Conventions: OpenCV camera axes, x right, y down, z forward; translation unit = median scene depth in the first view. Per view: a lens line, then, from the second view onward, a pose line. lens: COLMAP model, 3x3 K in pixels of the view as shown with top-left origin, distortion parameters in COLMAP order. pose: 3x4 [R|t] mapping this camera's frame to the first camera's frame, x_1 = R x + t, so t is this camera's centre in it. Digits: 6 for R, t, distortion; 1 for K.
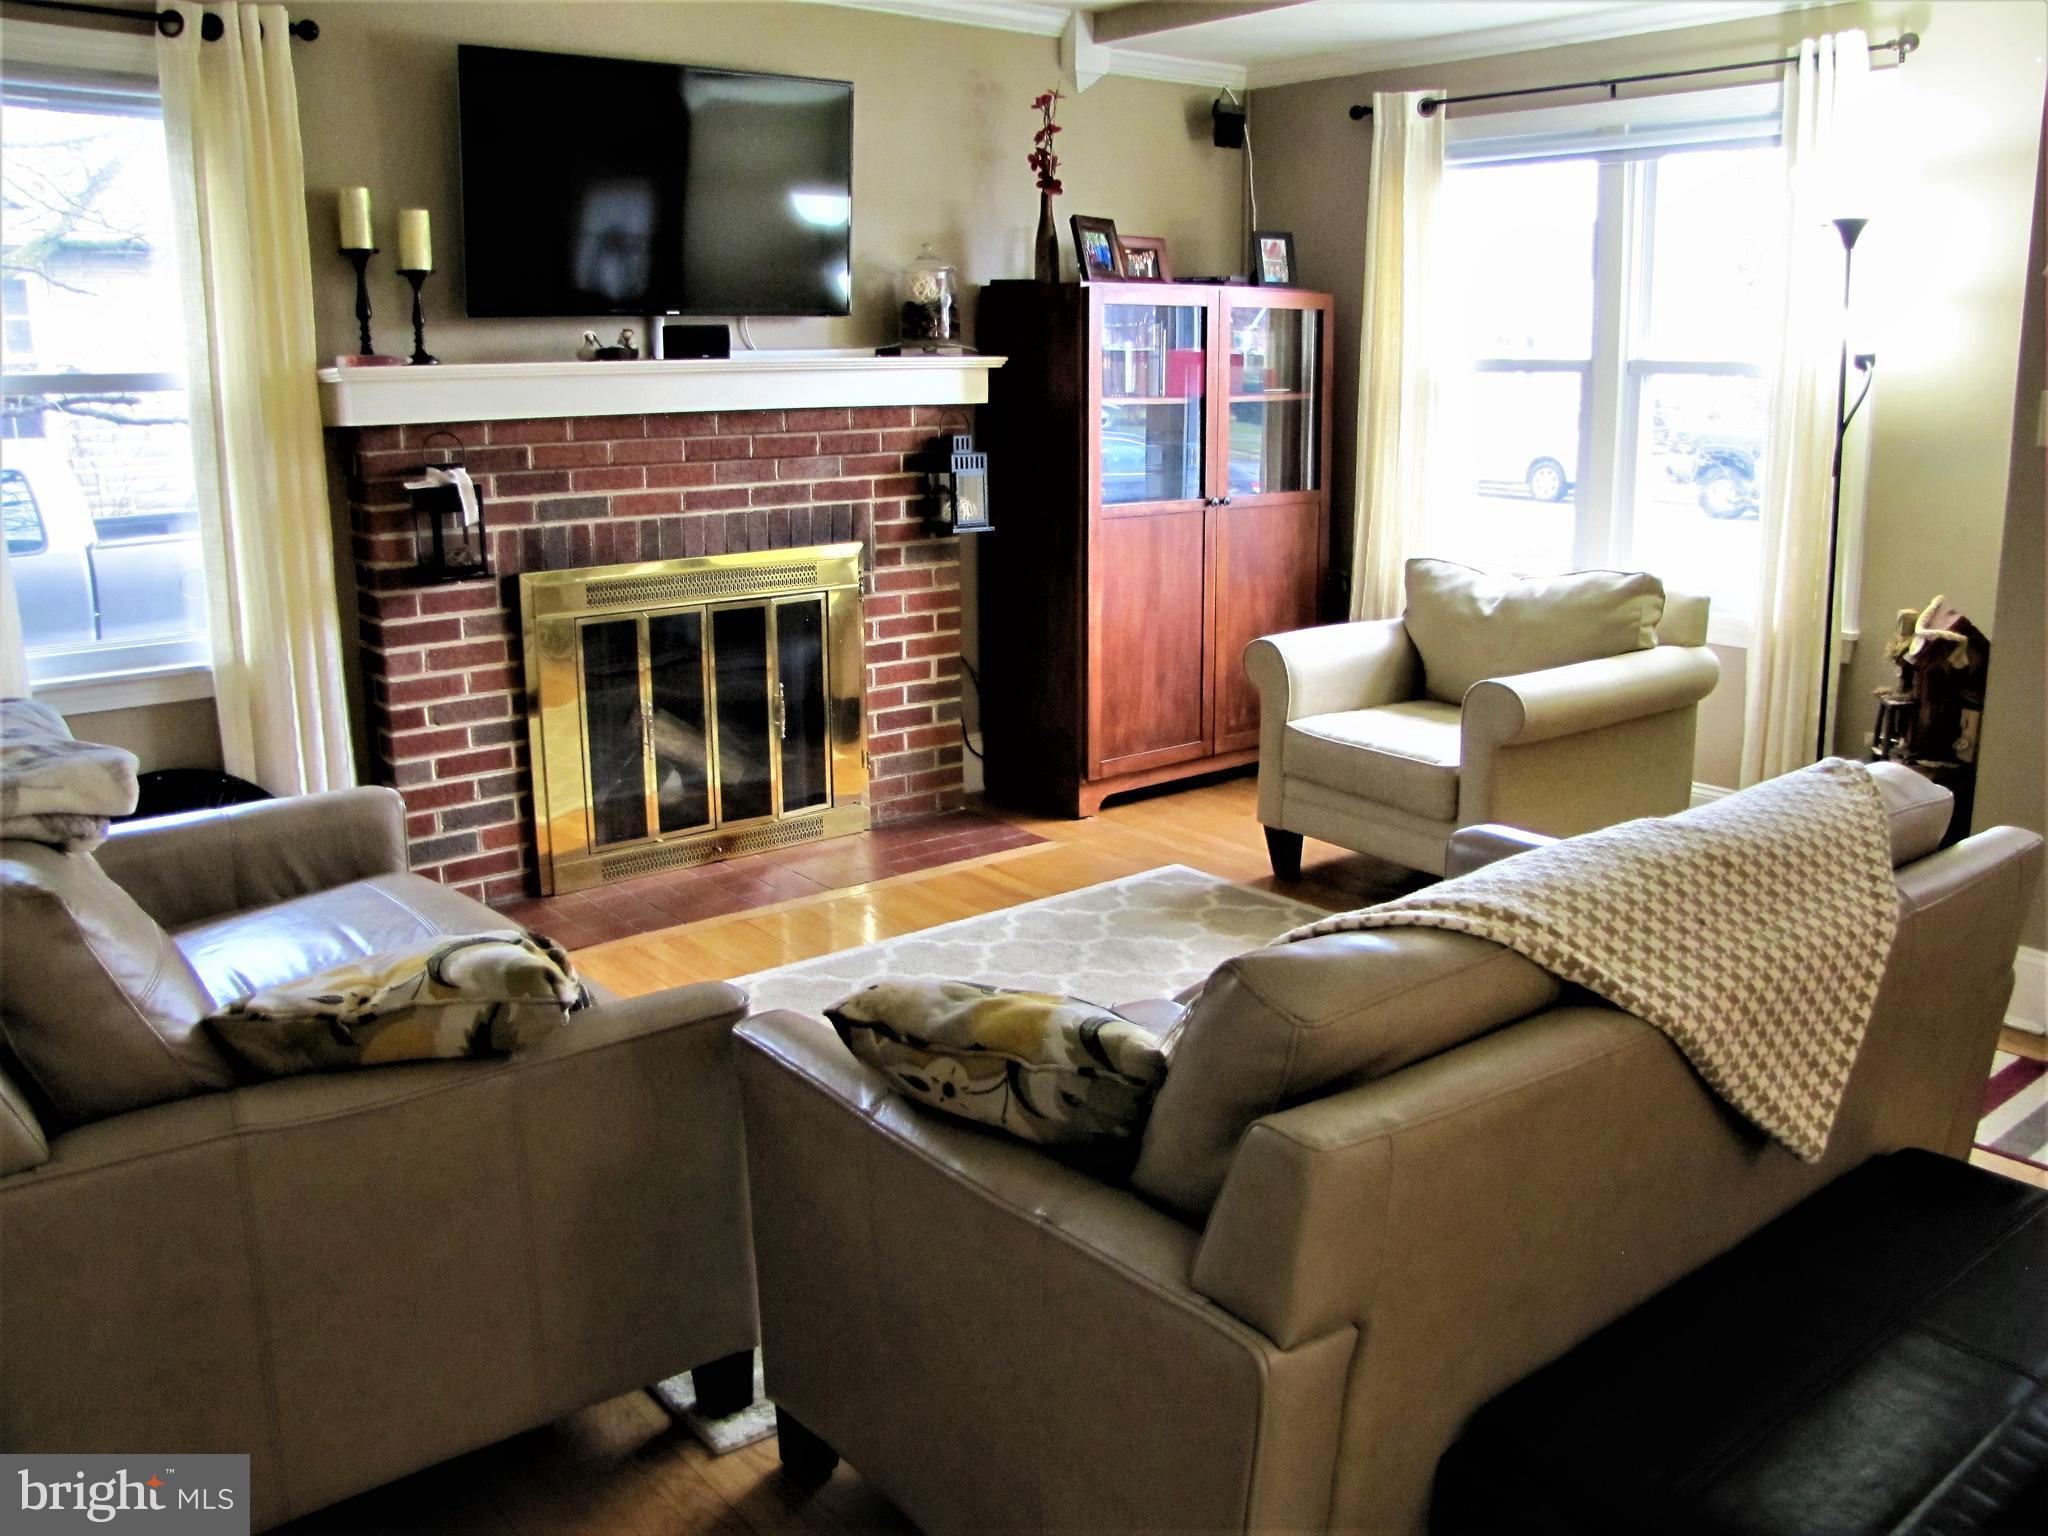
lens RADIAL K [[1708.5, 0, 1034.9], [0, 1708.5, 758.7], [0, 0, 1]] dist [-0.183167, 0.154186]
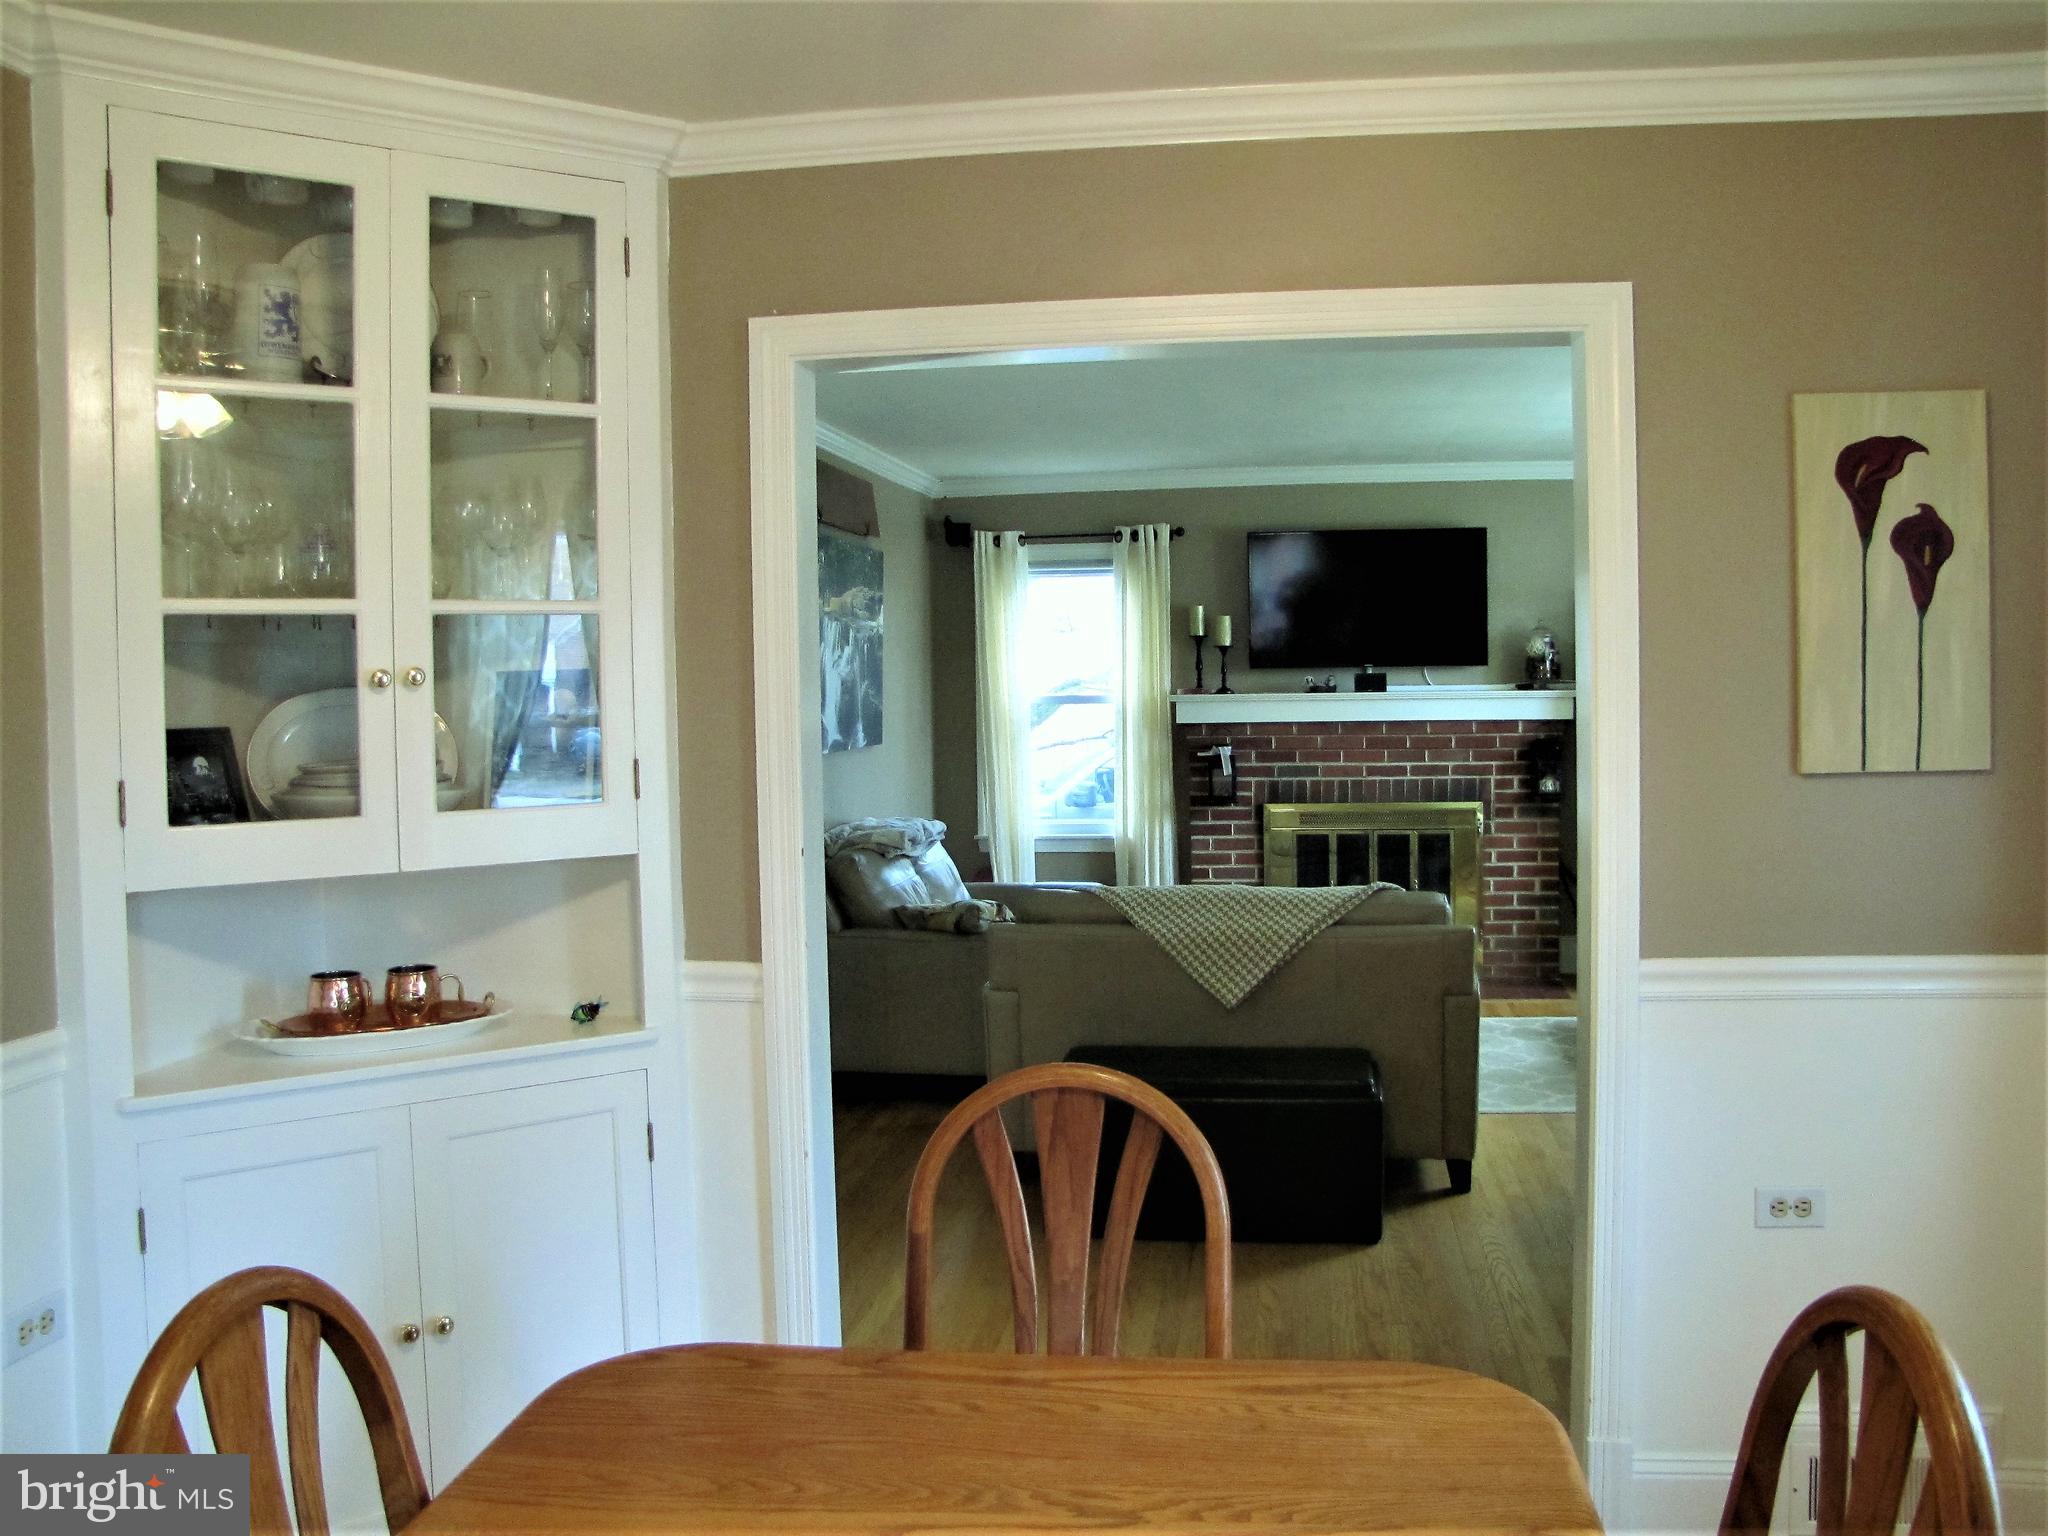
lens RADIAL K [[1708.5, 0, 1037.6], [0, 1708.5, 770.7], [0, 0, 1]] dist [-0.183167, 0.154186]
pose [[0.681489, 0.037579, -0.730863, 0.855100], [-0.152798, 0.983977, -0.091881, 0.063179], [0.715699, 0.174290, 0.676312, -0.449163]]
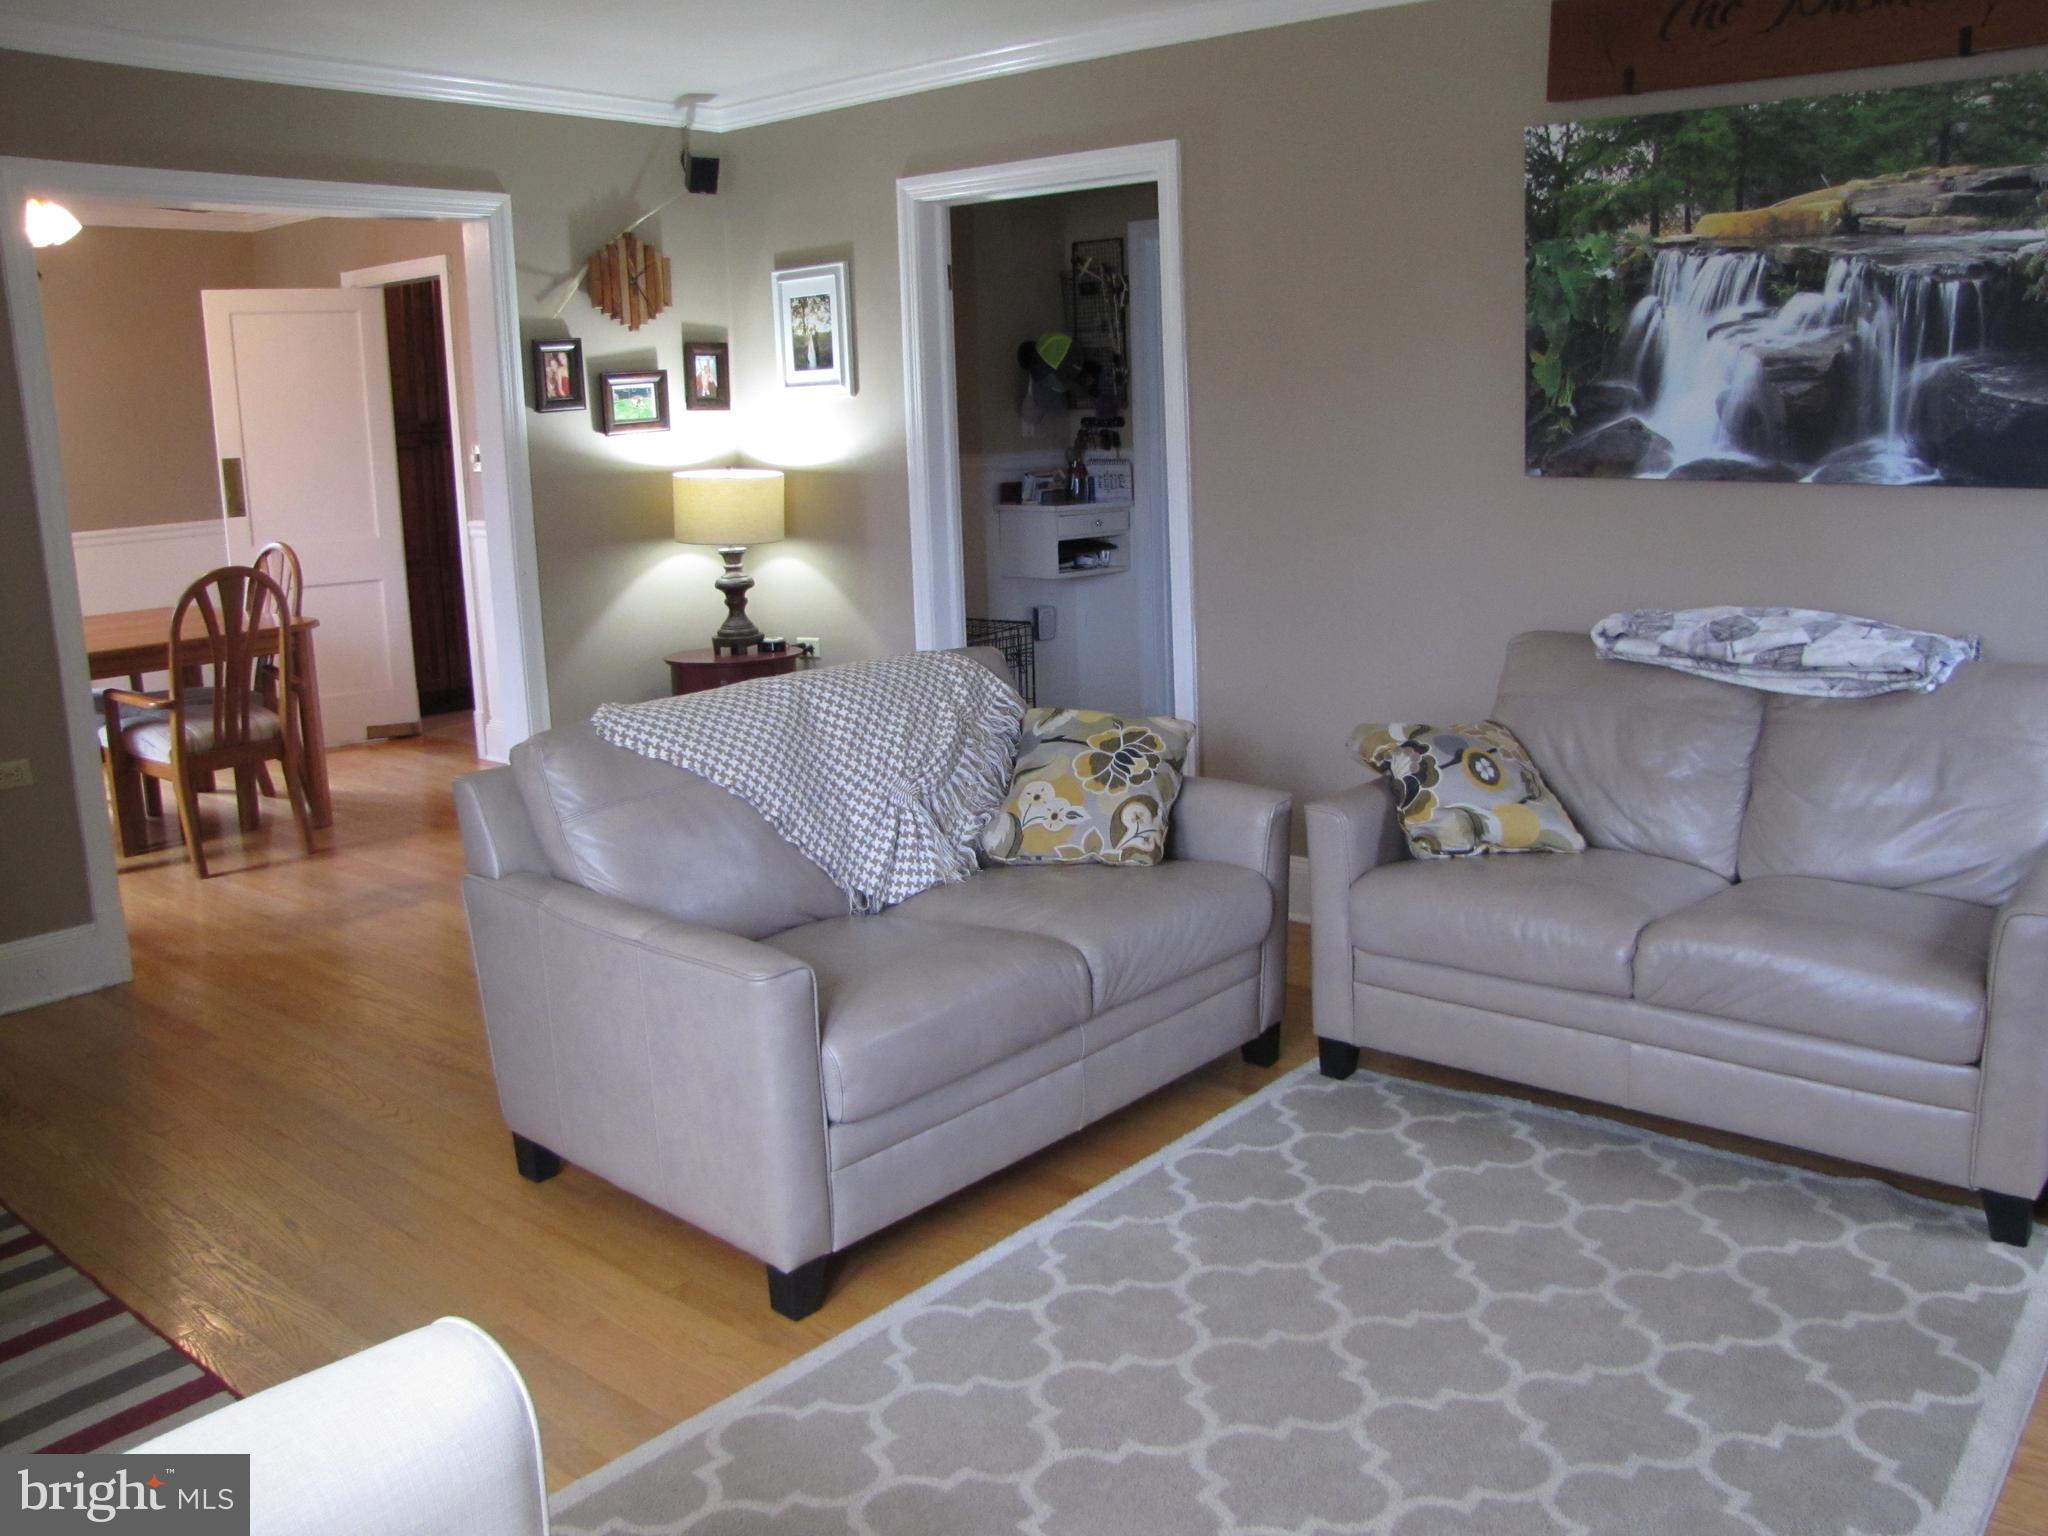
lens RADIAL K [[1708.5, 0, 1030.9], [0, 1708.5, 753.4], [0, 0, 1]] dist [-0.183167, 0.154186]
pose [[-0.978574, 0.077347, -0.190813, 0.191157], [-0.009407, 0.908991, 0.416709, -0.274963], [0.205679, 0.409576, -0.888788, 1.114318]]
